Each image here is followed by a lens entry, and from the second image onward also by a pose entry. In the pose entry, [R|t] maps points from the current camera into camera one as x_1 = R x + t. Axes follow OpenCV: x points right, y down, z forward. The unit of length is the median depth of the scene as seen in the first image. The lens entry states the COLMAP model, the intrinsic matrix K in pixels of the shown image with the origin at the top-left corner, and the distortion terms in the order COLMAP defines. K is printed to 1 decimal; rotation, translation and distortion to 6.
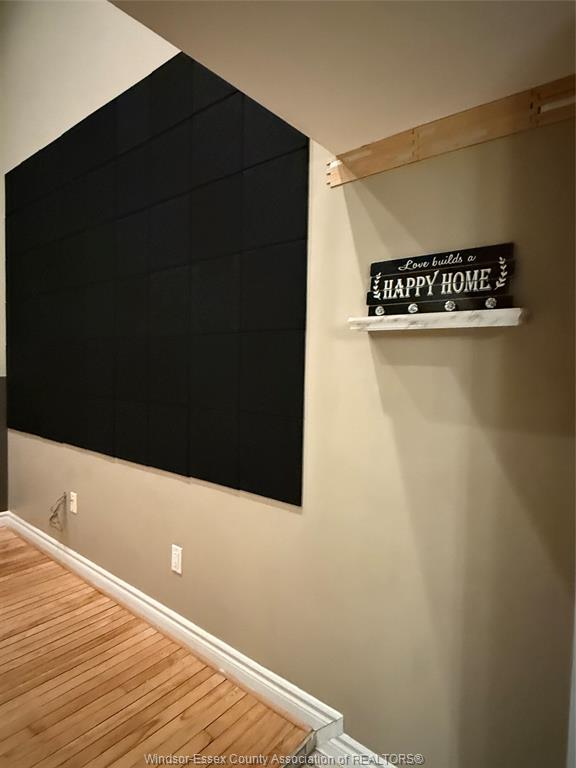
lens RADIAL K [[442.6, 0, 287.7], [0, 442.6, 384.3], [0, 0, 1]] dist [-0.001176, -0.002893]
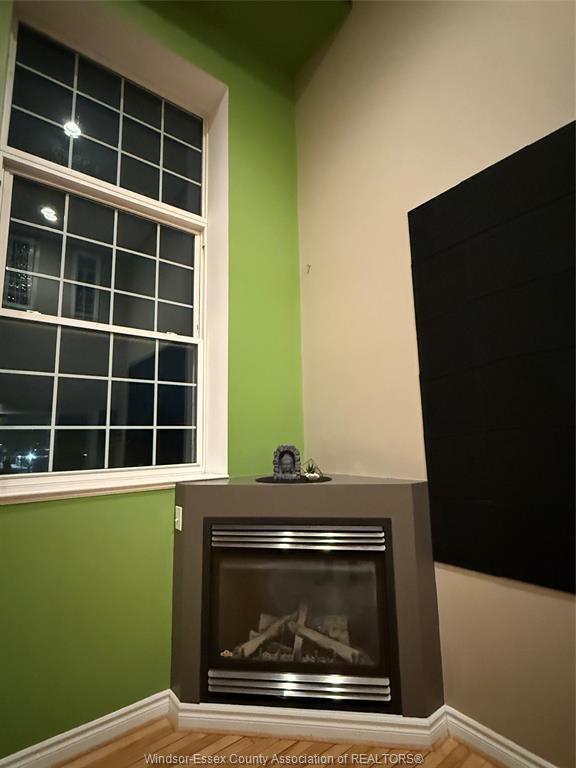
lens RADIAL K [[385.5, 0, 280.3], [0, 385.5, 383.1], [0, 0, 1]] dist [-0.000483, 0.000717]
pose [[0.975407, -0.076423, -0.206739, -1.628854], [0.033786, 0.978722, -0.202389, -0.119169], [0.217808, 0.190427, 0.957234, 0.799389]]
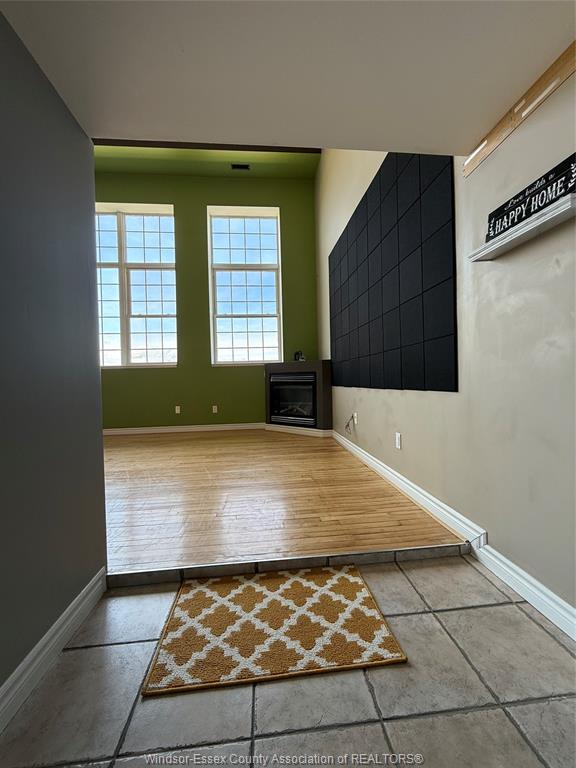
lens RADIAL K [[305.8, 0, 286.3], [0, 305.8, 381.6], [0, 0, 1]] dist [-0.000899, -0.000569]
pose [[0.703057, -0.033298, -0.710353, 0.387663], [0.006778, 0.999172, -0.040128, 0.296011], [0.711101, 0.023398, 0.702700, -0.170381]]
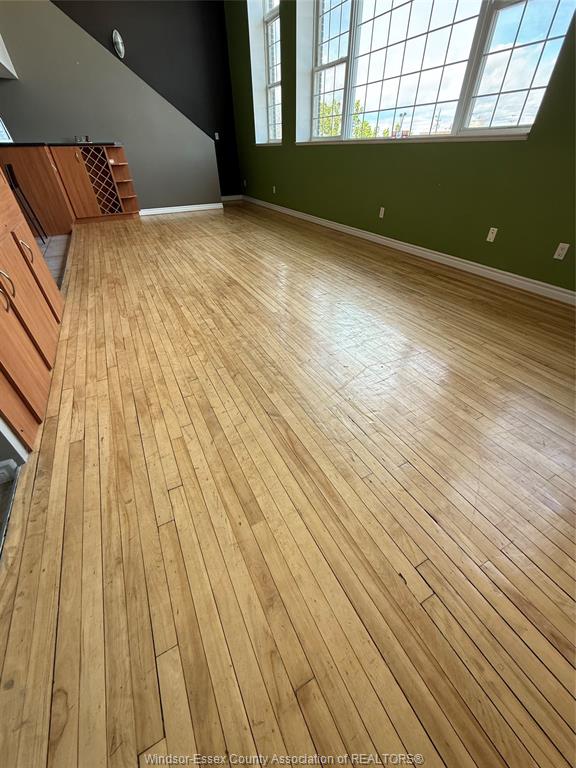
lens RADIAL K [[305.8, 0, 285.9], [0, 305.8, 380.2], [0, 0, 1]] dist [-0.000899, -0.000569]
pose [[-0.393831, 0.540272, -0.743642, -0.481905], [-0.040505, 0.798038, 0.601244, 0.083252], [0.918290, 0.266909, -0.292408, 1.027147]]
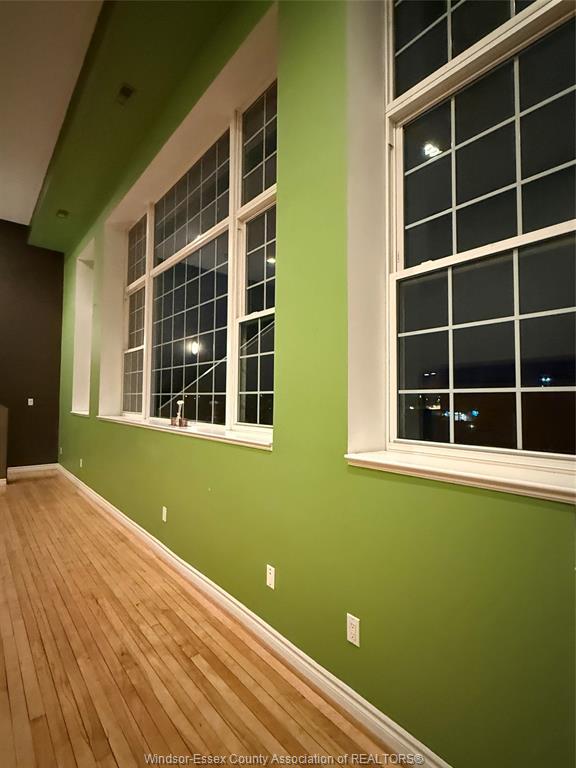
lens RADIAL K [[385.5, 0, 282.2], [0, 385.5, 384.6], [0, 0, 1]] dist [-0.000483, 0.000717]
pose [[-0.187759, -0.071854, -0.979583, -1.488911], [-0.067199, 0.995924, -0.060172, -0.187313], [0.979914, 0.054529, -0.191822, 1.716331]]
